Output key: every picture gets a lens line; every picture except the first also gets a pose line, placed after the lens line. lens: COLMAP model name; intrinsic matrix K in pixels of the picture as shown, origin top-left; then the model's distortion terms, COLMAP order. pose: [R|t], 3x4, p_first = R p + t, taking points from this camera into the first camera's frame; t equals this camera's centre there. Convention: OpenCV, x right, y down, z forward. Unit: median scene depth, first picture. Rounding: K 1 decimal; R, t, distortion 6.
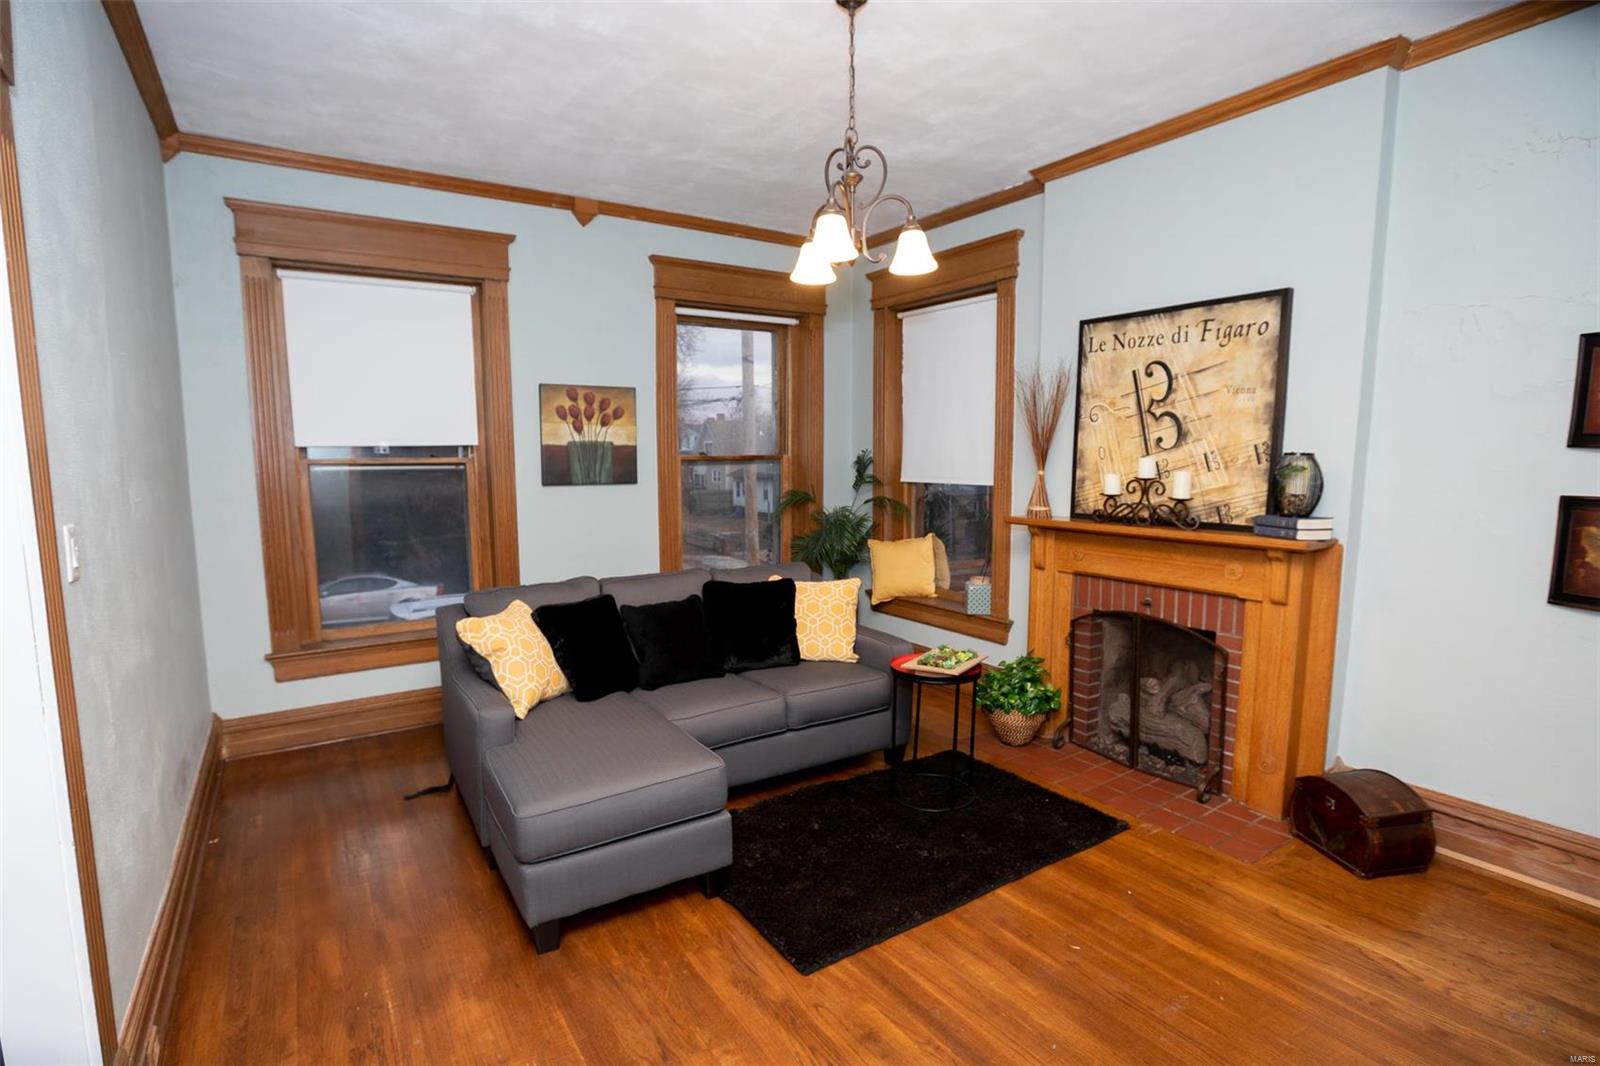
lens RADIAL K [[781.7, 0, 793.9], [0, 781.7, 548.9], [0, 0, 1]] dist [-0.054125, 0.019811]
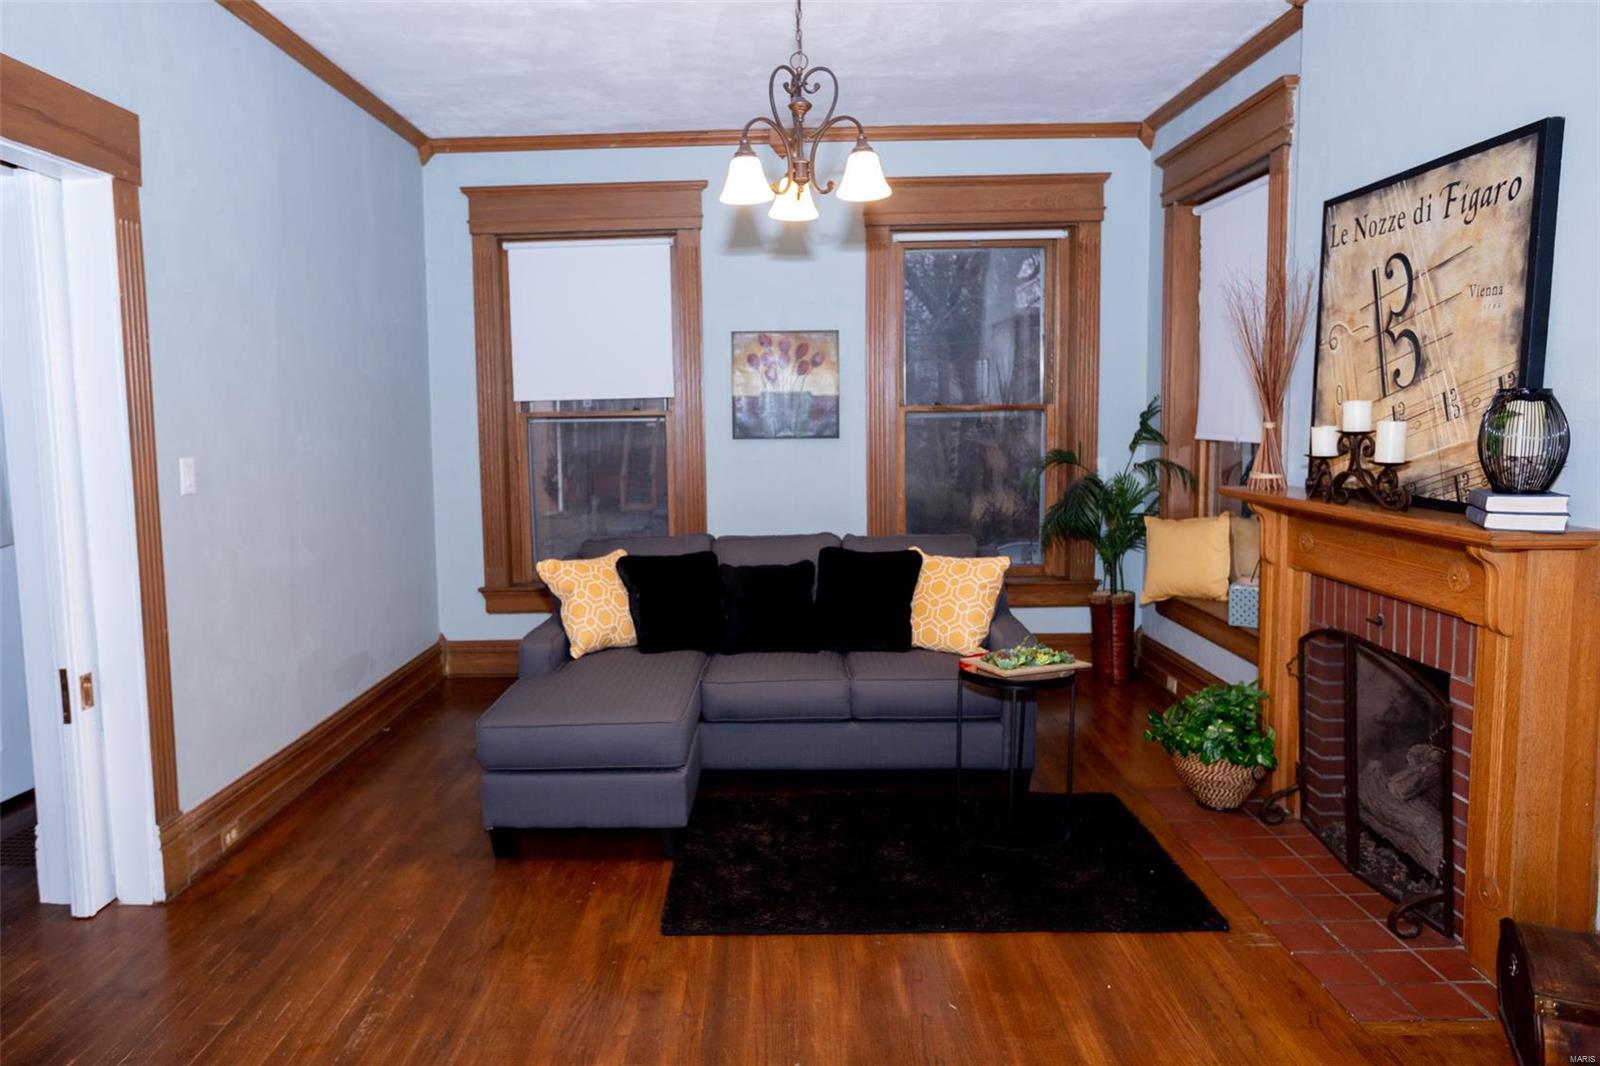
lens RADIAL K [[1028.1, 0, 749.4], [0, 1028.1, 504.7], [0, 0, 1]] dist [-0.047607, 0.049401]
pose [[0.823209, 0.041688, -0.566206, 0.514939], [-0.055143, 0.998456, -0.006659, 0.006200], [0.565054, 0.036704, 0.824237, -0.017753]]
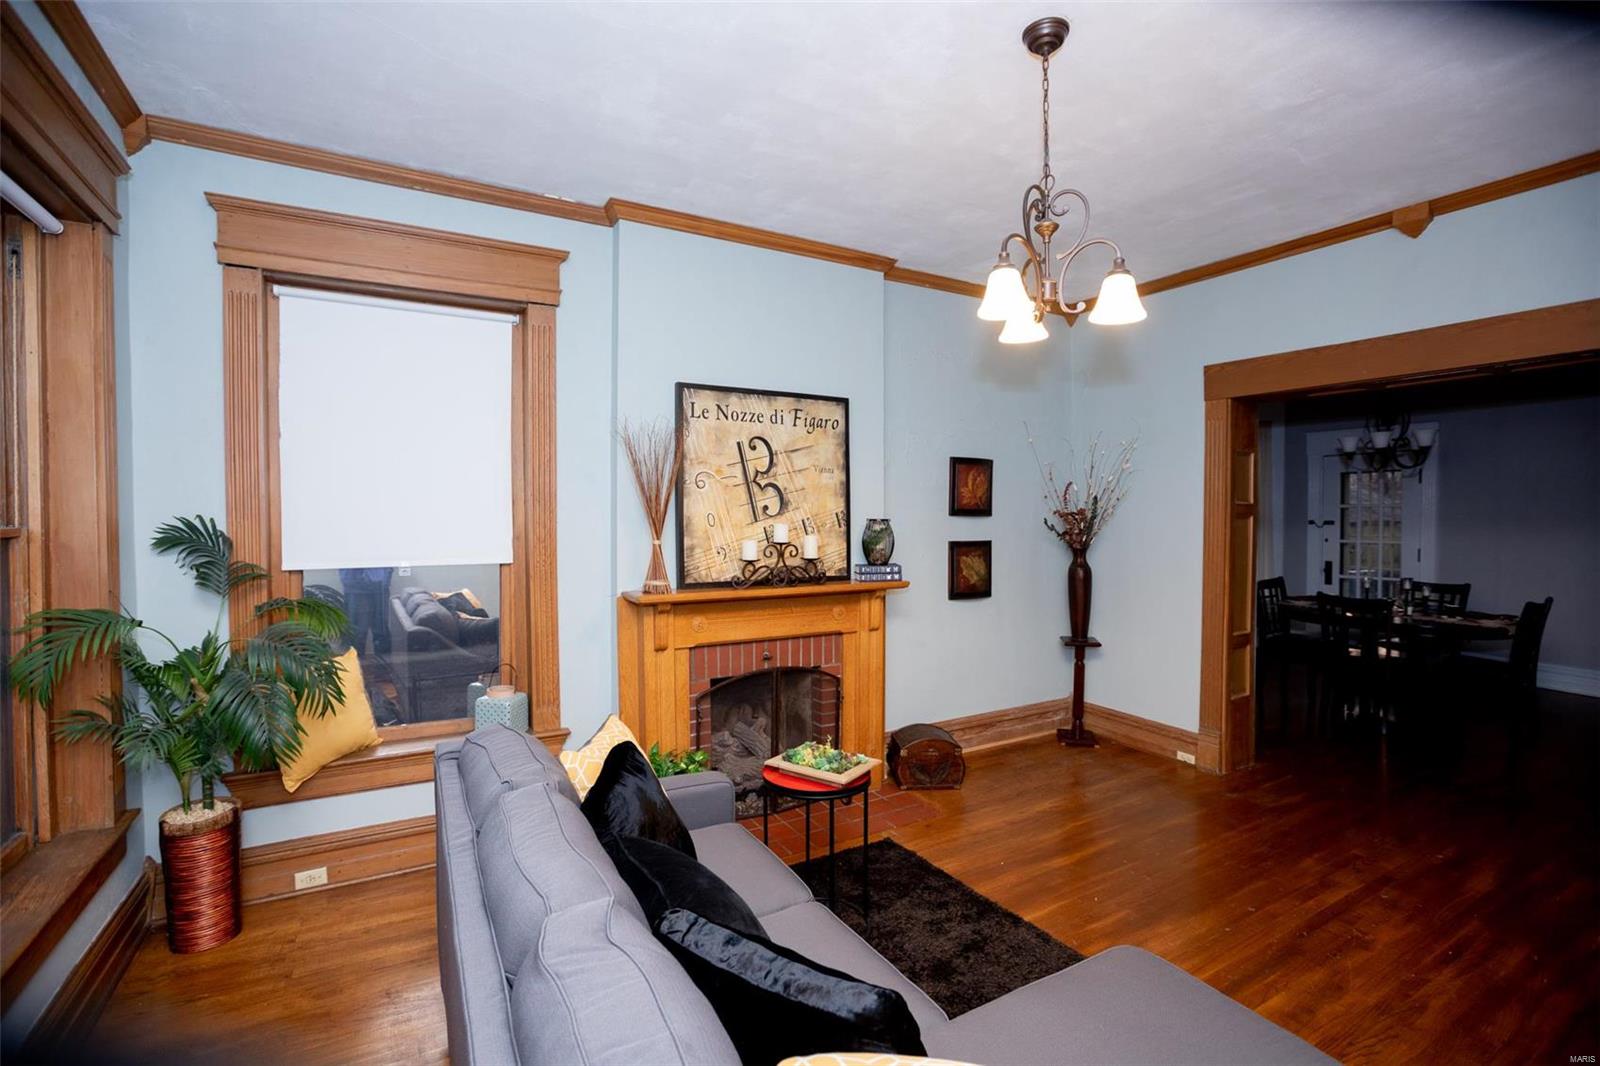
lens RADIAL K [[719.8, 0, 791.7], [0, 719.8, 532.4], [0, 0, 1]] dist [-0.075219, 0.039555]
pose [[0.065053, -0.022326, 0.997632, -0.553226], [0.119498, 0.992730, 0.014424, -0.116709], [-0.990701, 0.118276, 0.067248, 0.899243]]
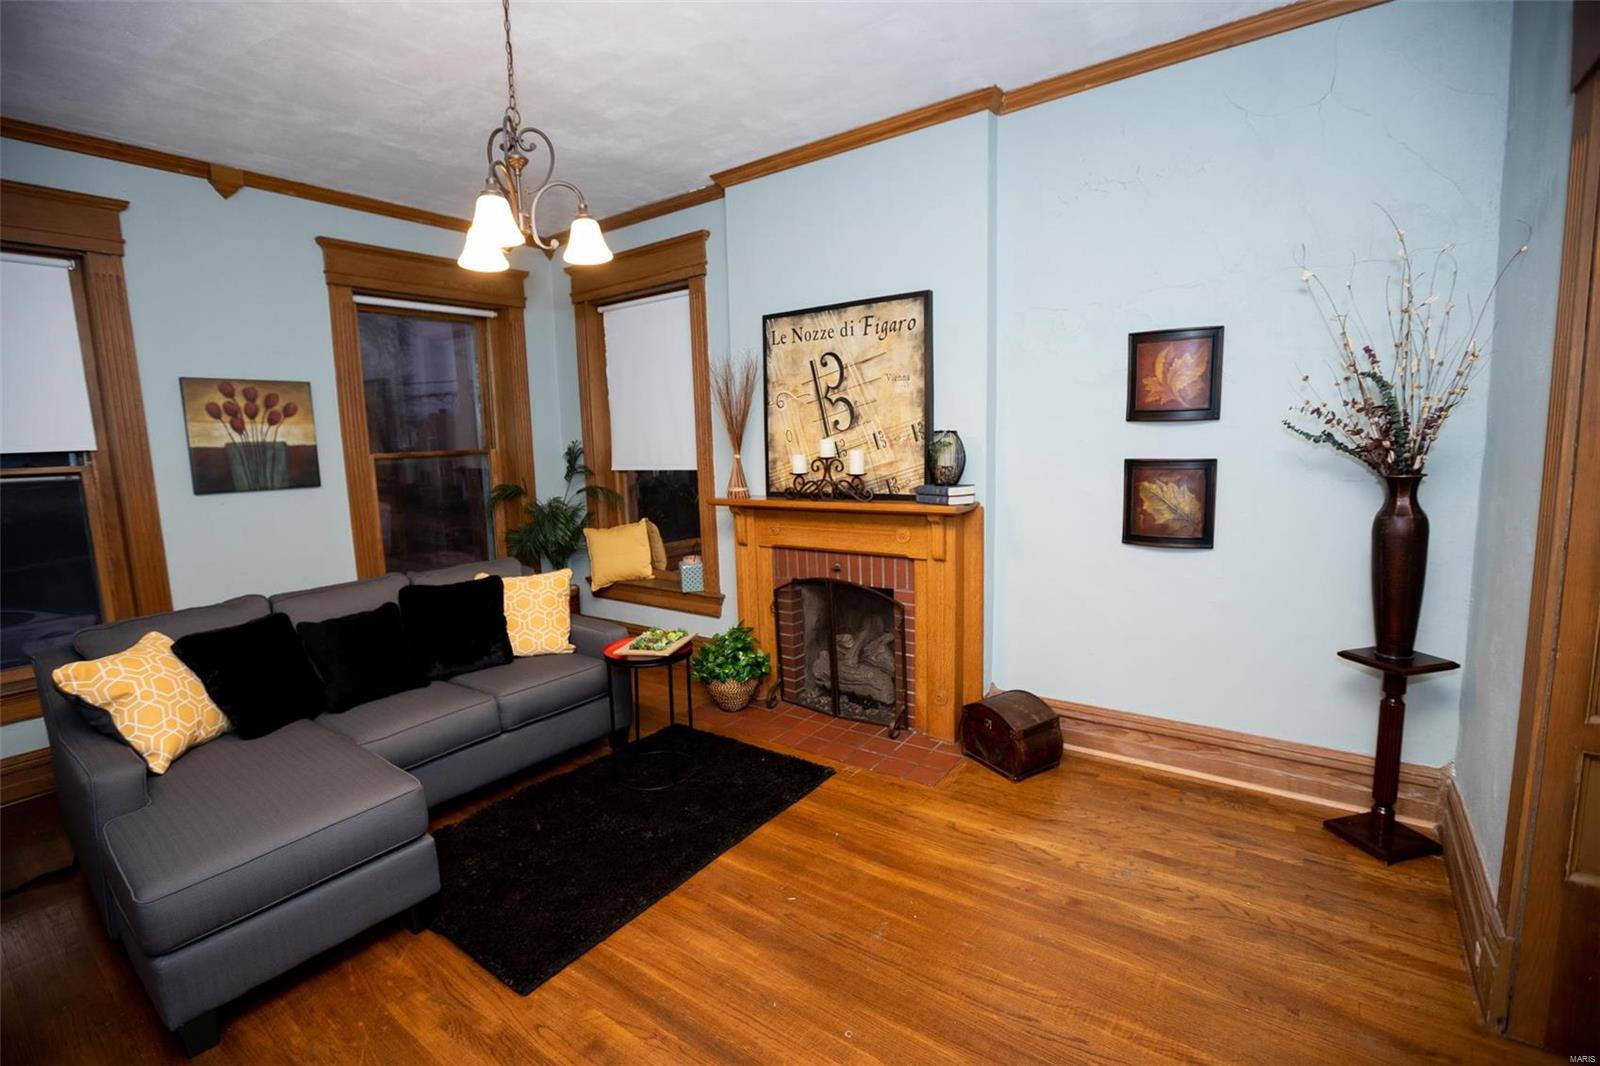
lens RADIAL K [[719.8, 0, 791.7], [0, 719.8, 532.4], [0, 0, 1]] dist [-0.075219, 0.039555]
pose [[0.936359, -0.073515, 0.343260, 0.043281], [0.071836, 0.997261, 0.017624, -0.005402], [-0.343616, 0.008156, 0.939075, 0.044637]]
